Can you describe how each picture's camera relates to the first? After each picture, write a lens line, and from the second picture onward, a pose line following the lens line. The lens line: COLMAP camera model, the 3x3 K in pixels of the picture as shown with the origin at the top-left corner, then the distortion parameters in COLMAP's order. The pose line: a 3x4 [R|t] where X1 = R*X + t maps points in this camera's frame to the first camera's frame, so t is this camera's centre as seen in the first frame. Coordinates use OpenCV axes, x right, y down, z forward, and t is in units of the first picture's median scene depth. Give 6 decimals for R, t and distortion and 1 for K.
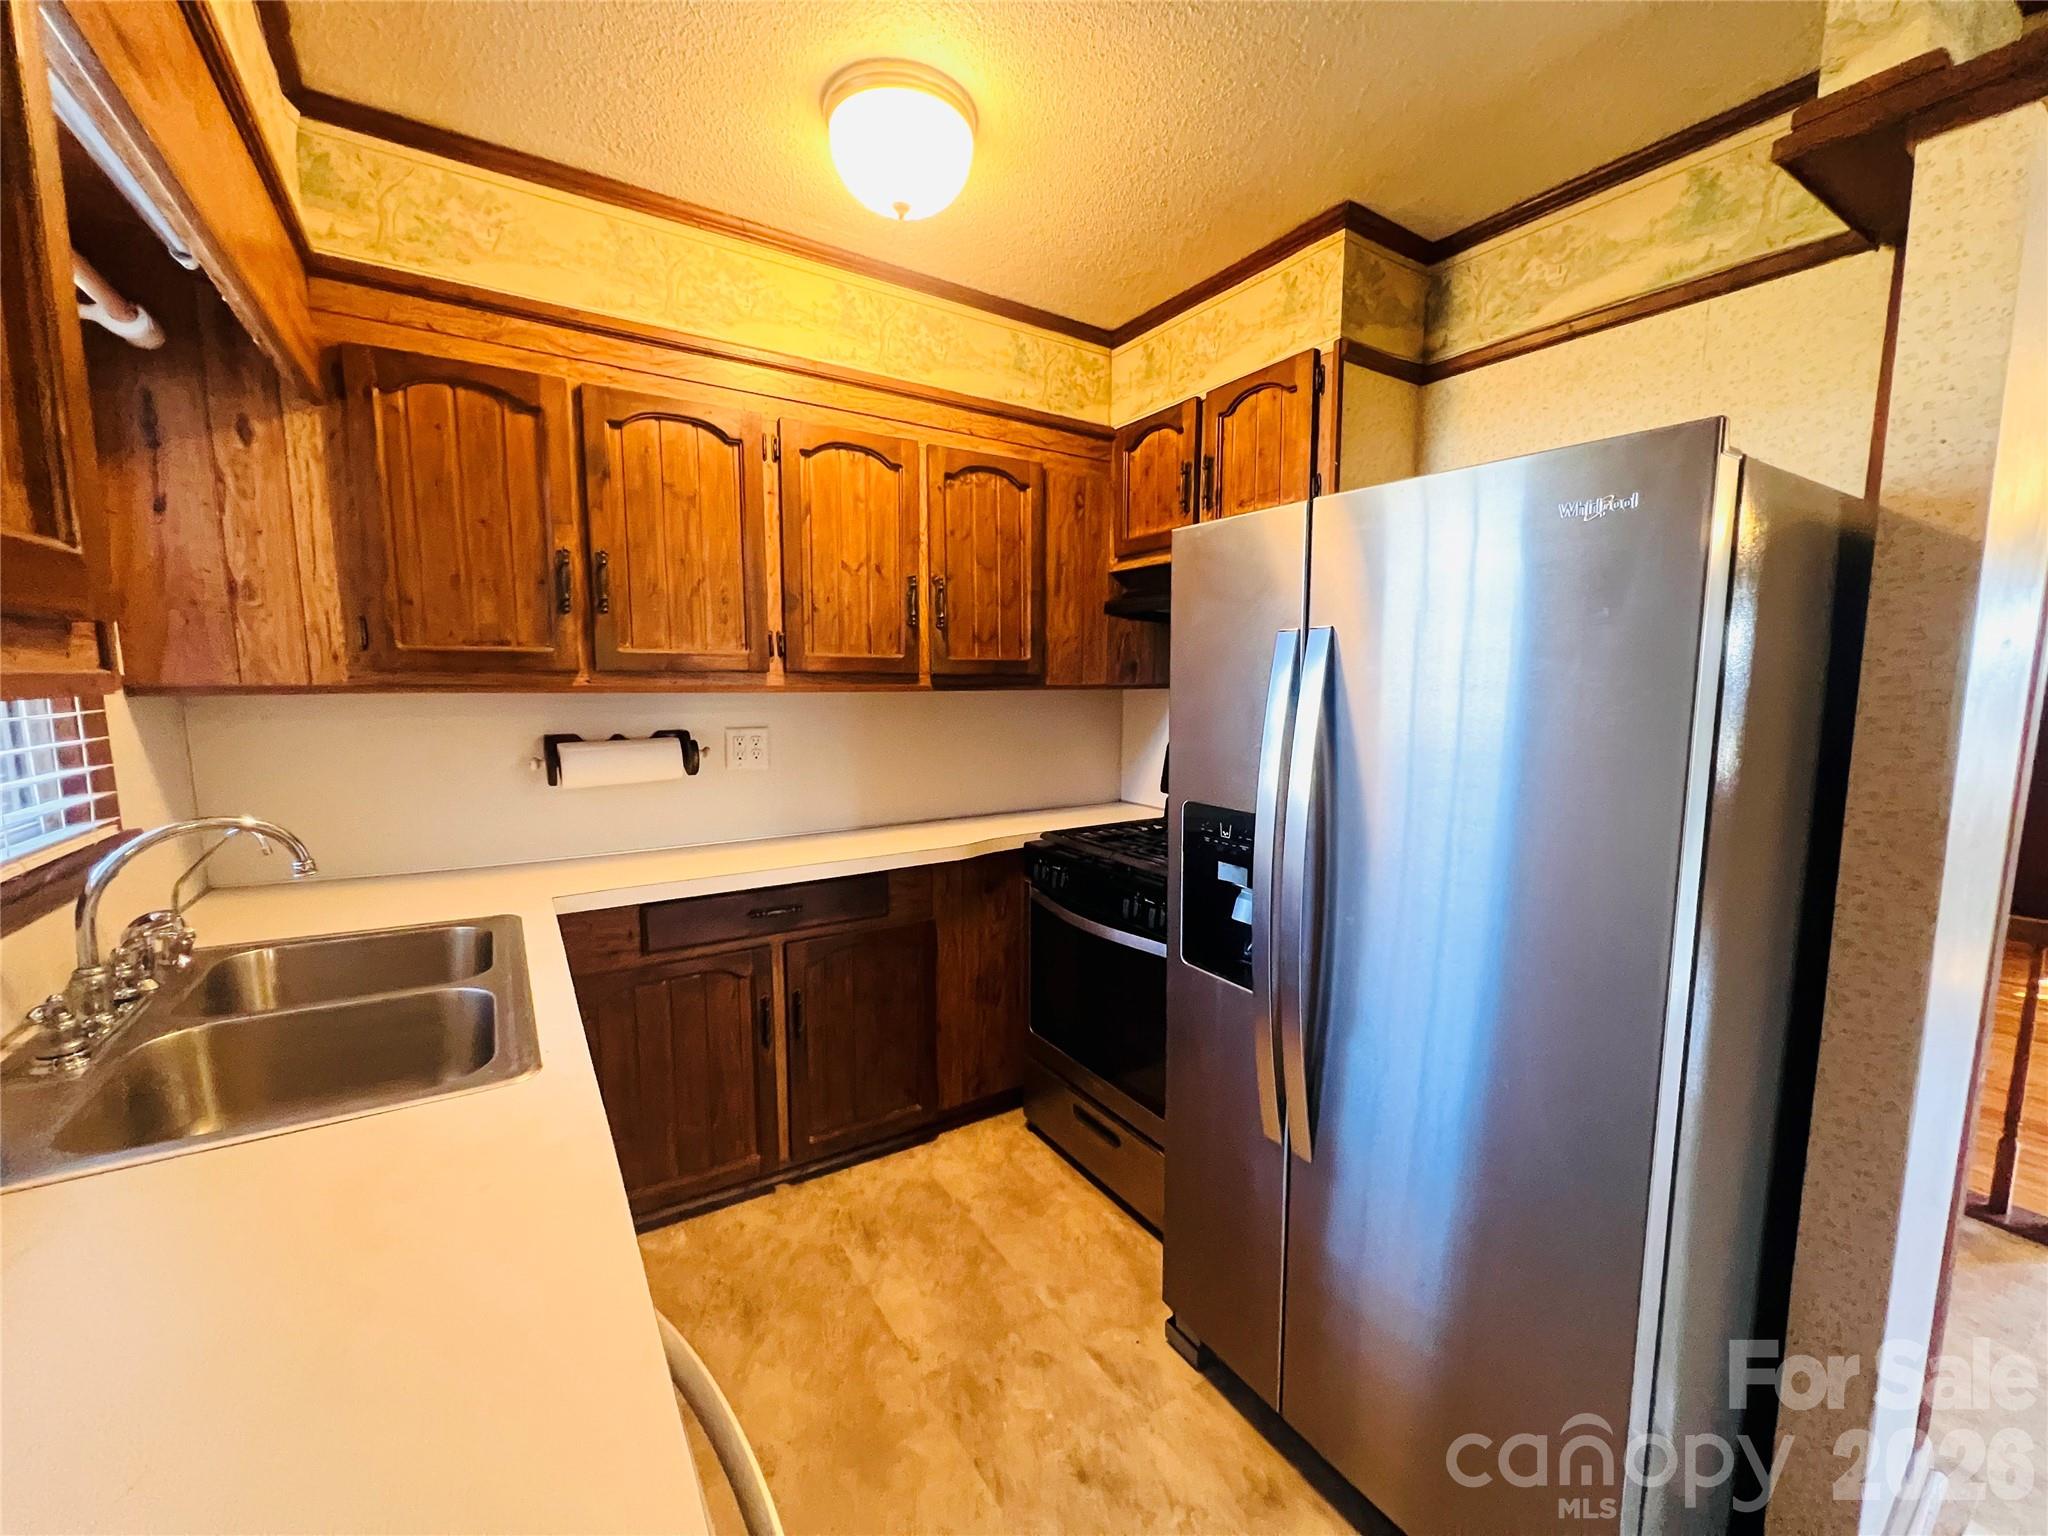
lens RADIAL K [[818.3, 0, 1038.7], [0, 818.3, 769.2], [0, 0, 1]] dist [-0.001746, 0.000196]
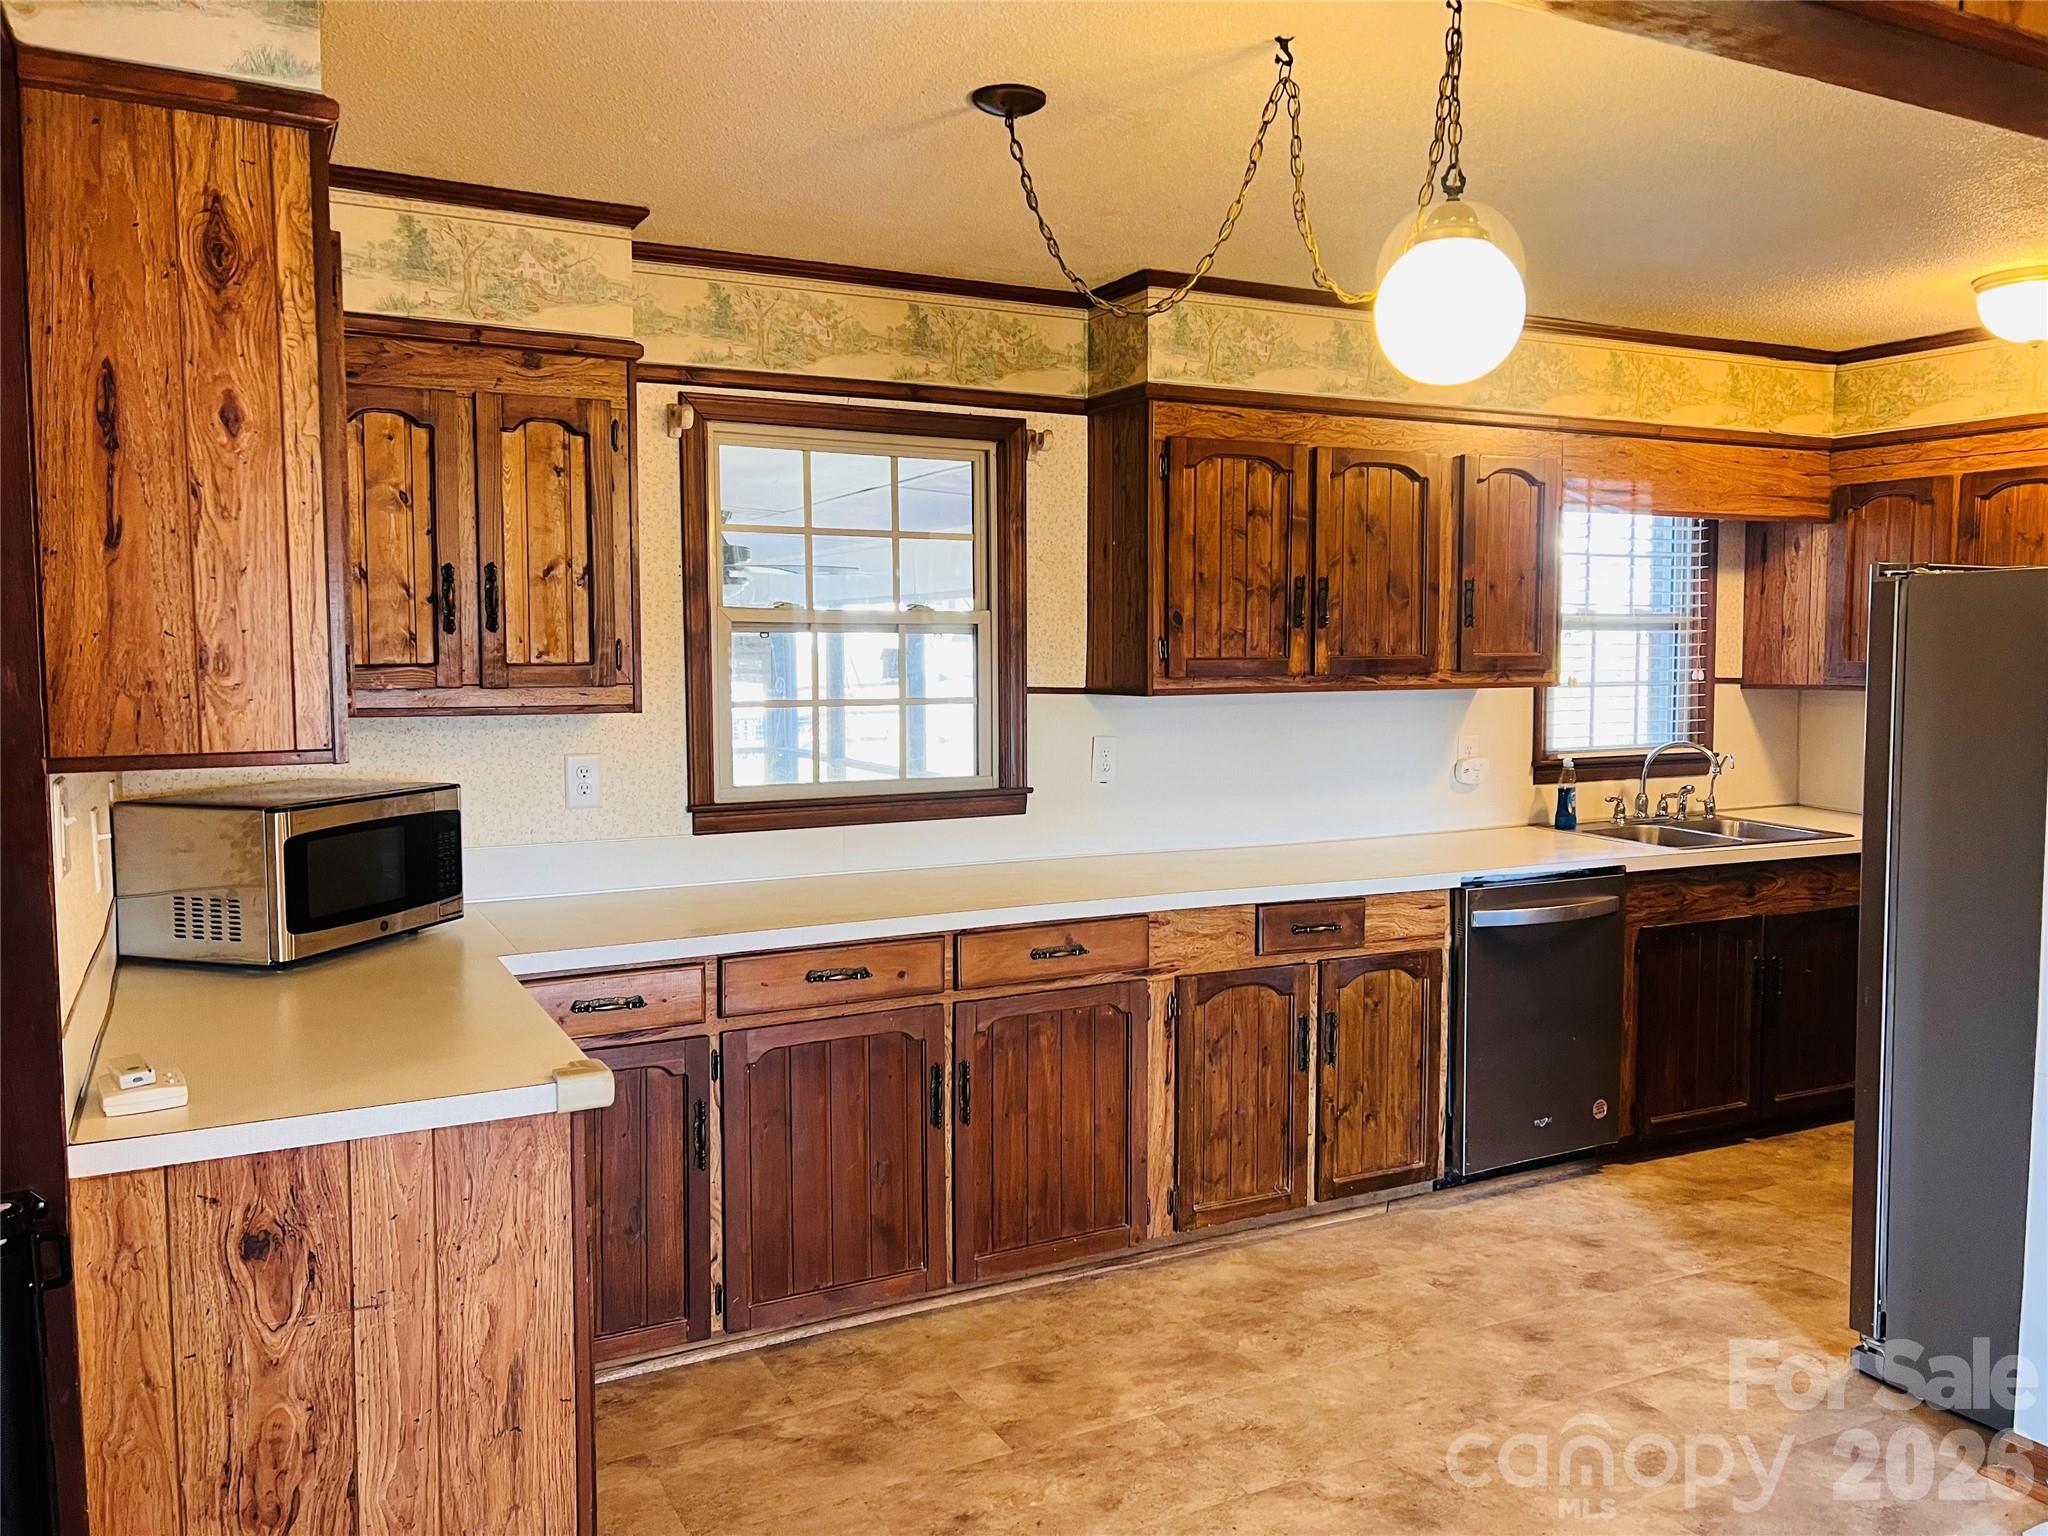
lens RADIAL K [[1537.1, 0, 1036.8], [0, 1537.1, 756.6], [0, 0, 1]] dist [0.070379, -0.082479]
pose [[-0.091606, 0.070835, -0.993273, 2.138736], [-0.112213, 0.990379, 0.080978, -0.030928], [0.989453, 0.118876, -0.082776, -0.270233]]
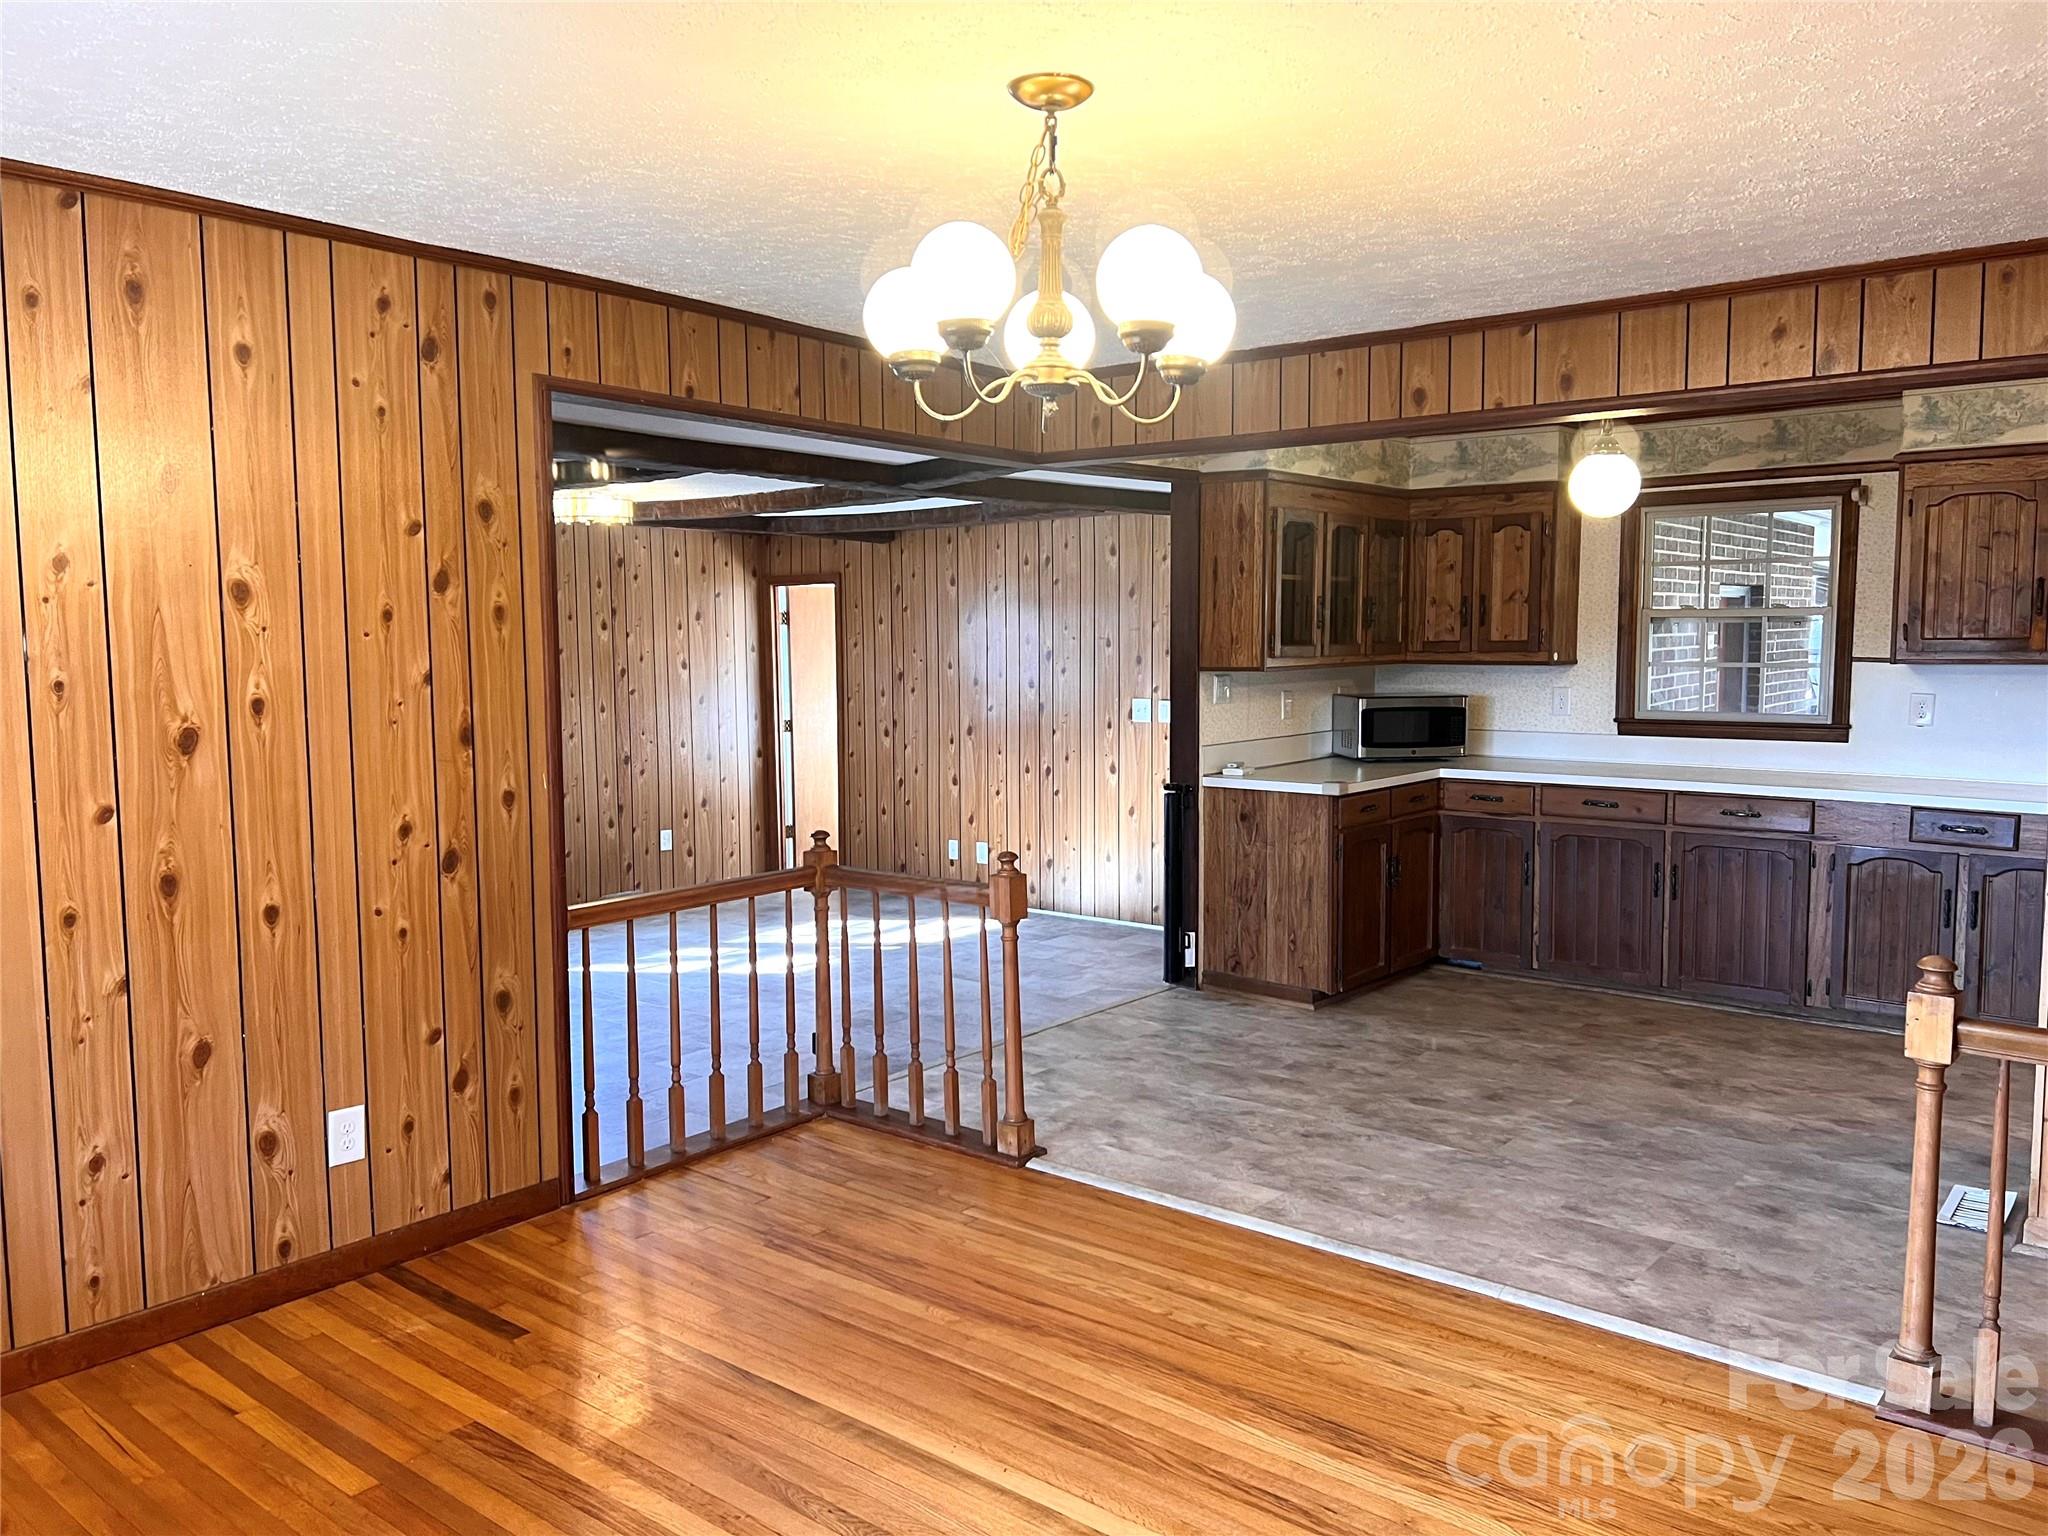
lens RADIAL K [[1537.1, 0, 1012.6], [0, 1537.1, 762.0], [0, 0, 1]] dist [0.070379, -0.082479]
pose [[-0.952577, 0.032147, -0.302596, 2.681167], [-0.028329, 0.980717, 0.193368, -0.324513], [0.302977, 0.192771, -0.933298, 2.136854]]
